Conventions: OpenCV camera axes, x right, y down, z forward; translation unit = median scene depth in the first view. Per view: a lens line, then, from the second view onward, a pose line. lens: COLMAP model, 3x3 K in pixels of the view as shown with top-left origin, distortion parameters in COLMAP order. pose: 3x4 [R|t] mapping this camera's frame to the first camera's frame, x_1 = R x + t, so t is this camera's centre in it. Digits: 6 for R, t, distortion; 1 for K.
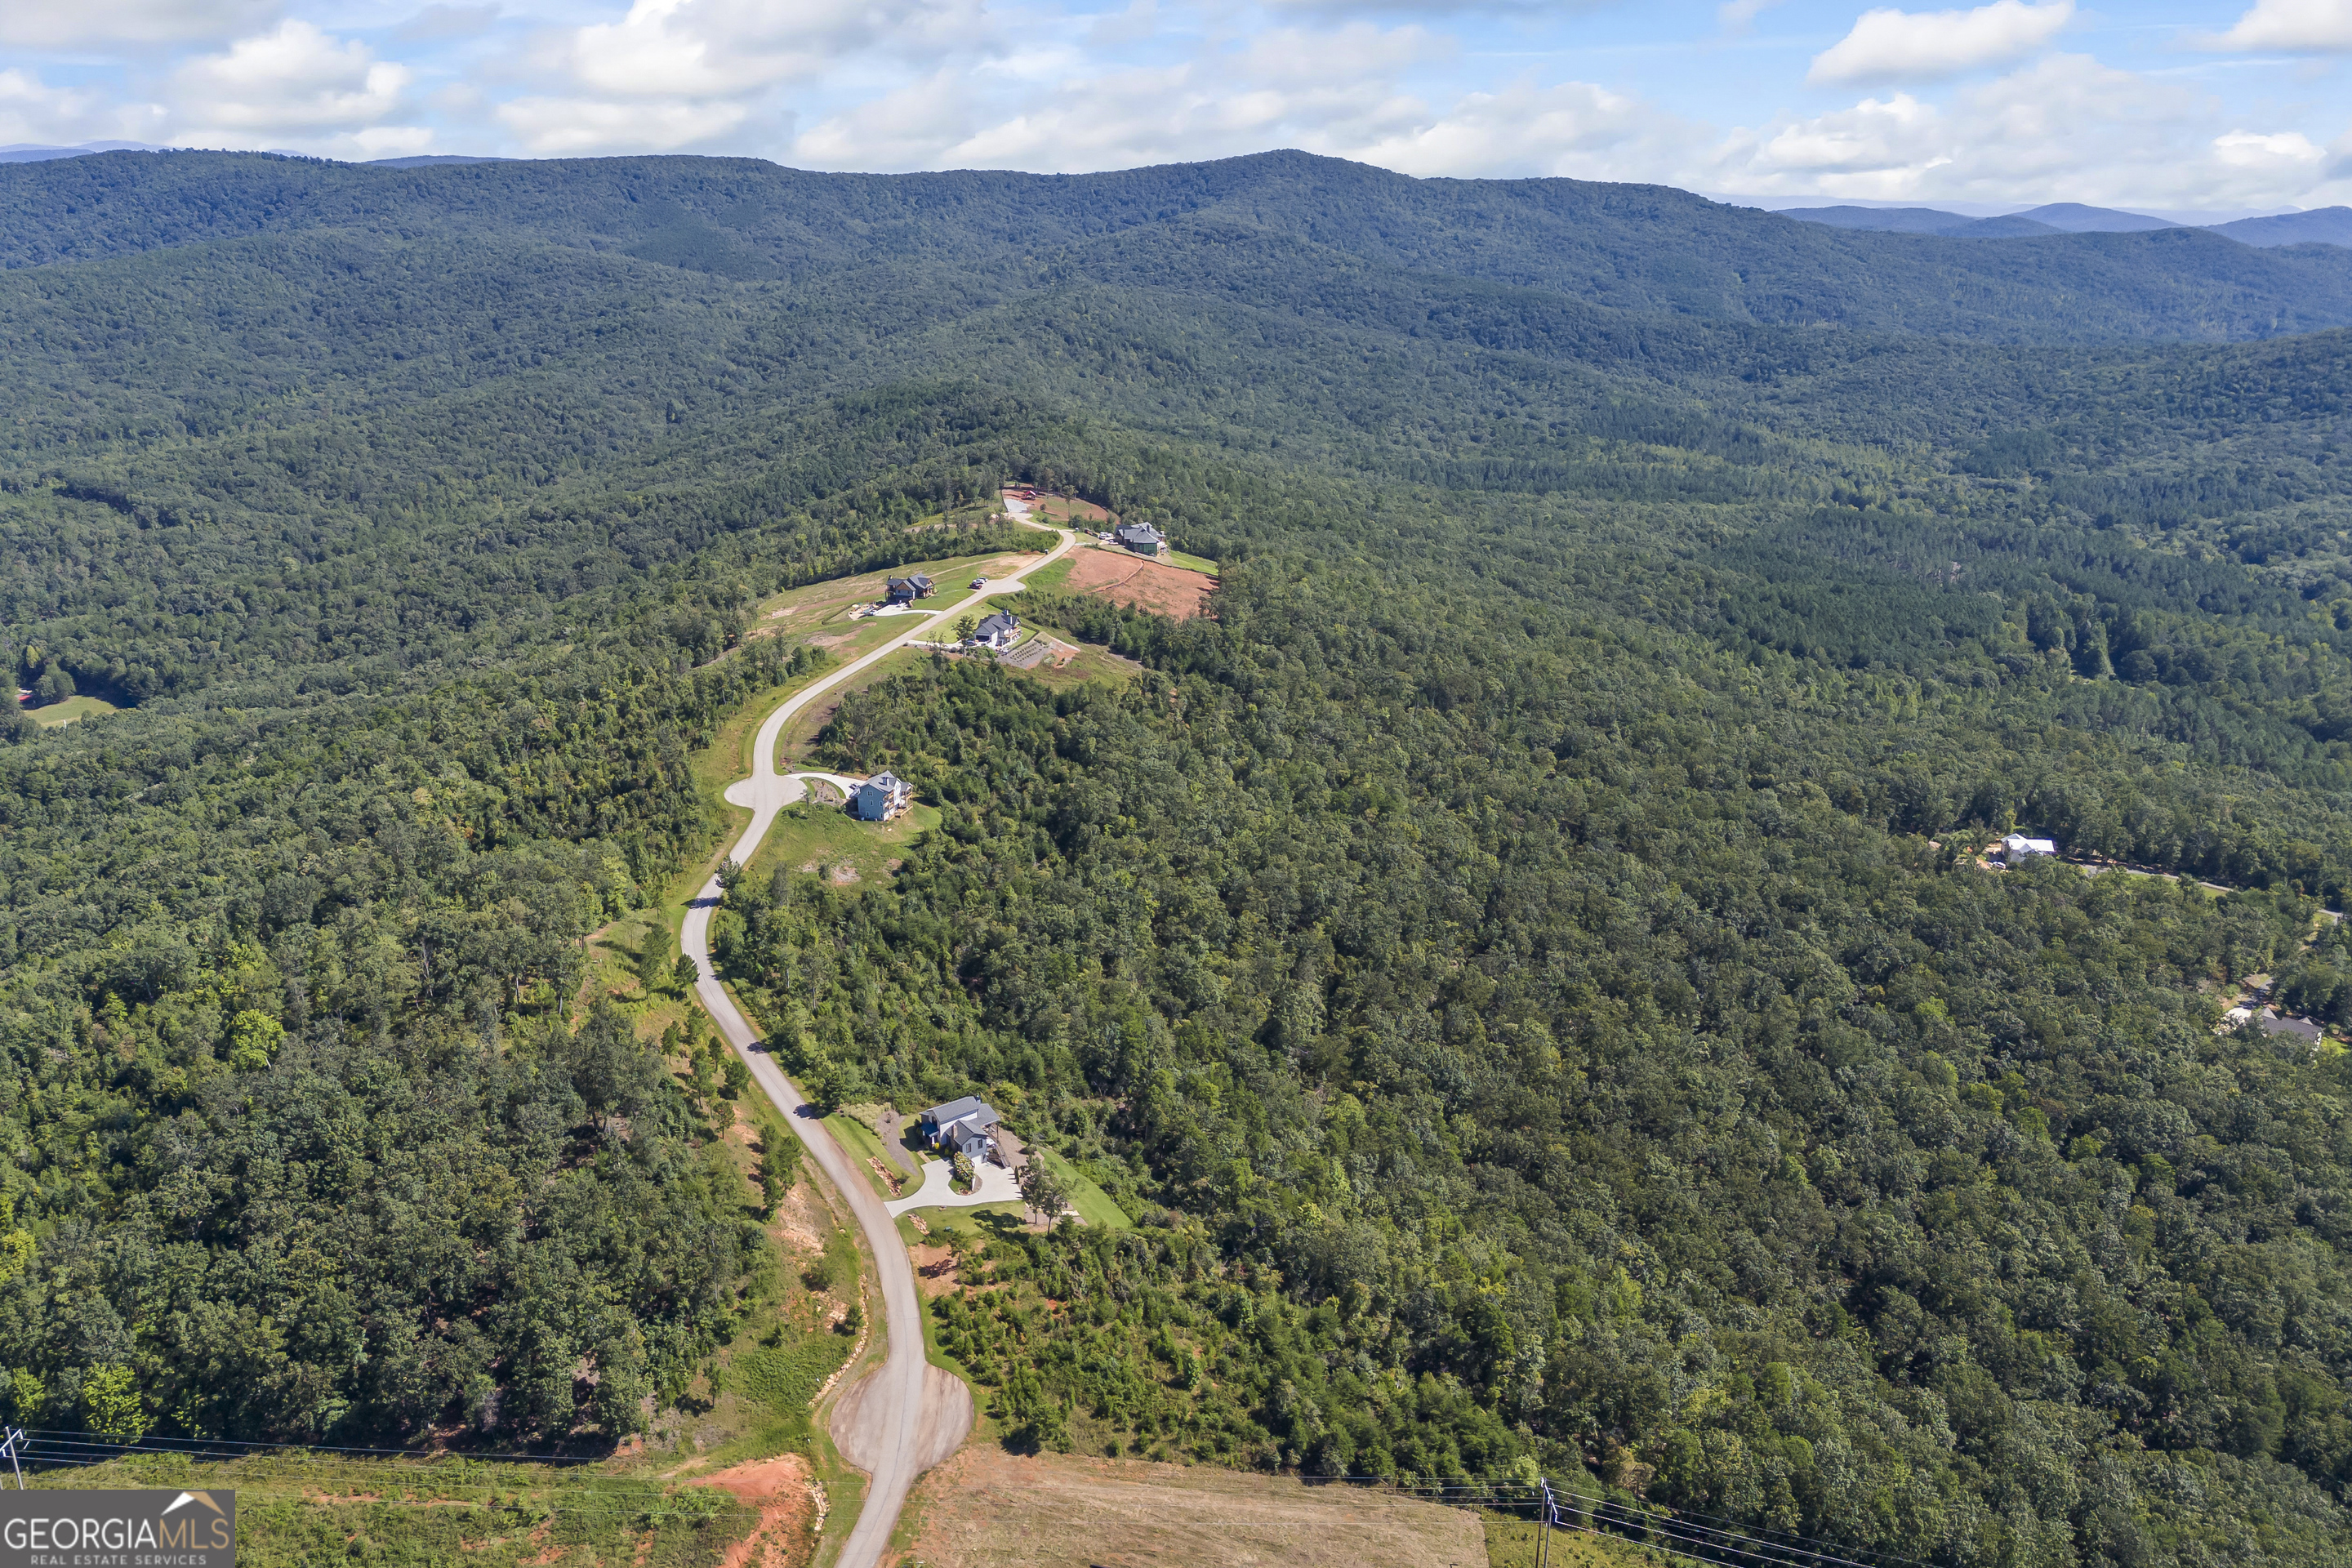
lens RADIAL K [[1726.1, 0, 1172.4], [0, 1726.1, 773.3], [0, 0, 1]] dist [0.081968, -0.078867]
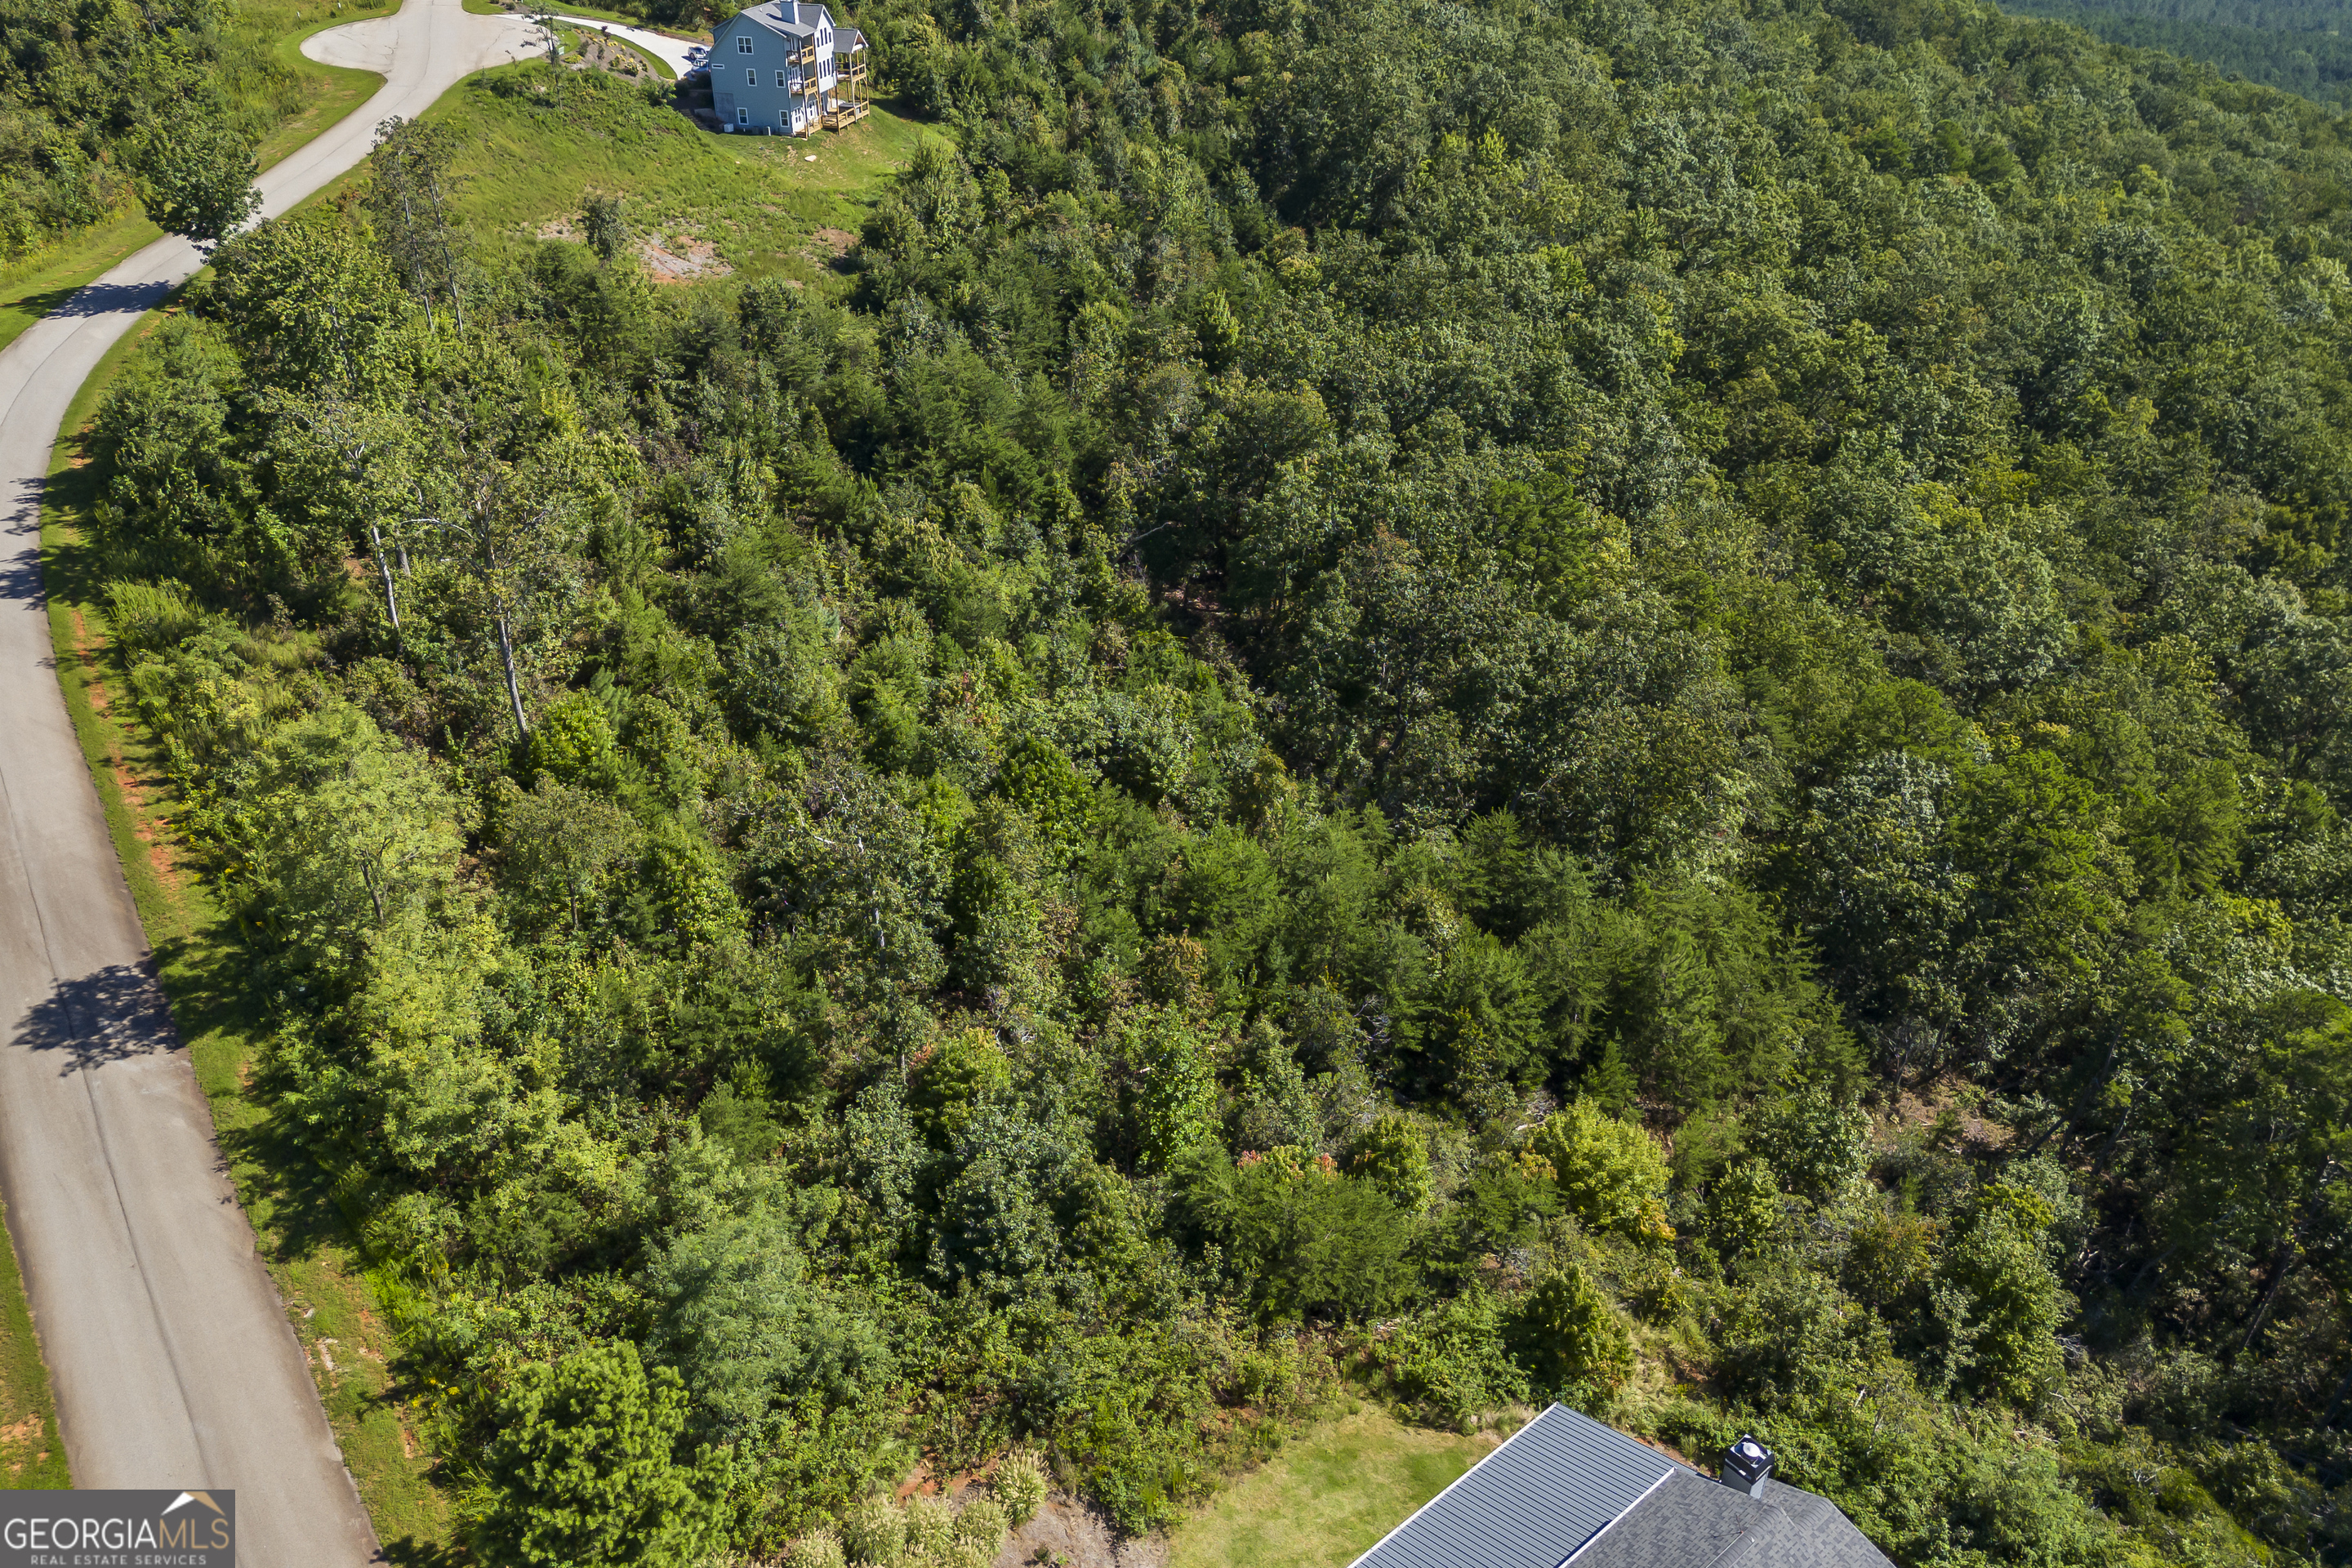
lens RADIAL K [[1726.1, 0, 1172.4], [0, 1726.1, 773.3], [0, 0, 1]] dist [0.081968, -0.078867]
pose [[0.998044, -0.020594, 0.059030, -0.132646], [0.007585, 0.977103, 0.212632, 0.090370], [-0.062057, -0.211768, 0.975348, 0.731338]]
